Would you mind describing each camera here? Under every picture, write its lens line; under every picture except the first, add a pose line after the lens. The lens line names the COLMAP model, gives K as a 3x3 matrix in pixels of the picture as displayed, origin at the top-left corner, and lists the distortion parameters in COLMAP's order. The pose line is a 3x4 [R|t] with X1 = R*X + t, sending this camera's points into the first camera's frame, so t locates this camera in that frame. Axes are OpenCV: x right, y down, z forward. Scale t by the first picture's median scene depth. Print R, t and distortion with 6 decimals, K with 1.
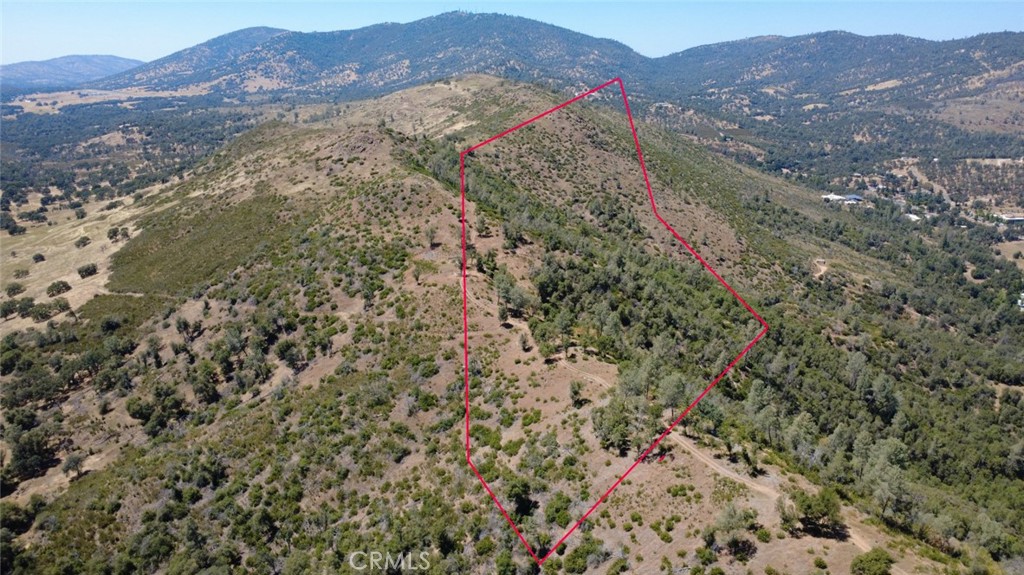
lens RADIAL K [[747.8, 0, 513.1], [0, 747.8, 285.6], [0, 0, 1]] dist [-0.001723, 0.000710]
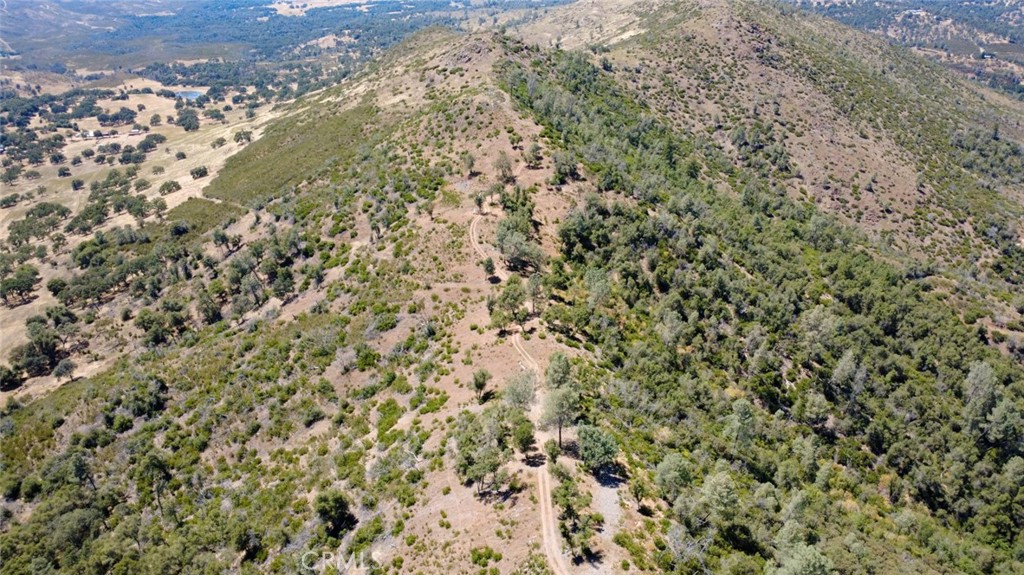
lens RADIAL K [[747.8, 0, 513.1], [0, 747.8, 285.6], [0, 0, 1]] dist [-0.001723, 0.000710]
pose [[0.952469, 0.112276, -0.283190, 0.102557], [-0.078841, 0.988784, 0.126850, -0.019936], [0.294256, -0.098494, 0.950638, 0.081216]]
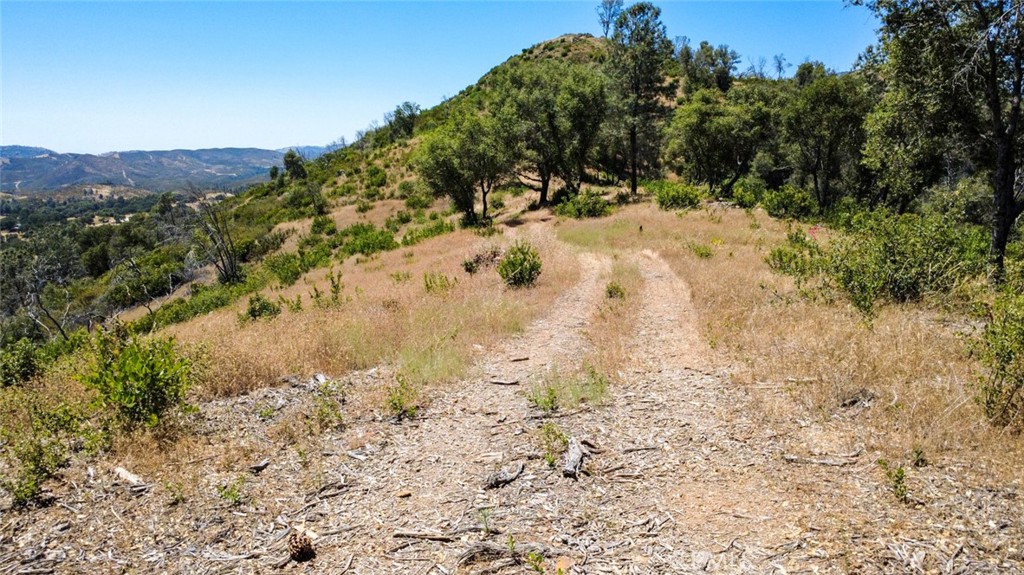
lens RADIAL K [[747.8, 0, 513.1], [0, 747.8, 285.6], [0, 0, 1]] dist [-0.001723, 0.000710]
pose [[0.898316, 0.069352, -0.433841, 0.045792], [-0.114359, 0.990335, -0.078482, 0.045020], [0.424205, 0.120115, 0.897565, 0.307656]]
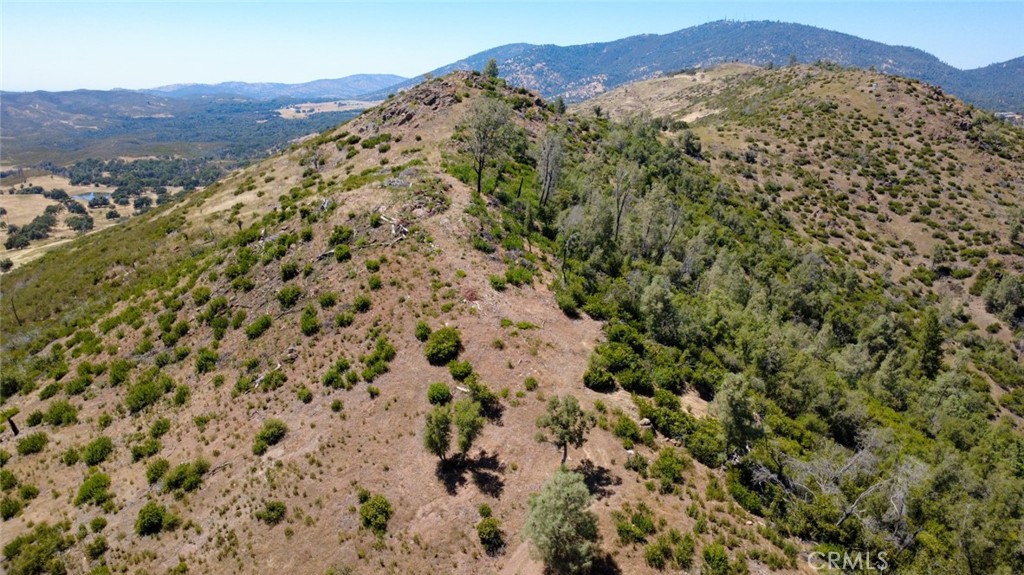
lens RADIAL K [[747.8, 0, 513.1], [0, 747.8, 285.6], [0, 0, 1]] dist [-0.001723, 0.000710]
pose [[0.944986, 0.087156, -0.315285, -0.006792], [-0.096030, 0.995298, -0.012690, -0.065345], [0.312696, 0.042269, 0.948912, 0.453692]]
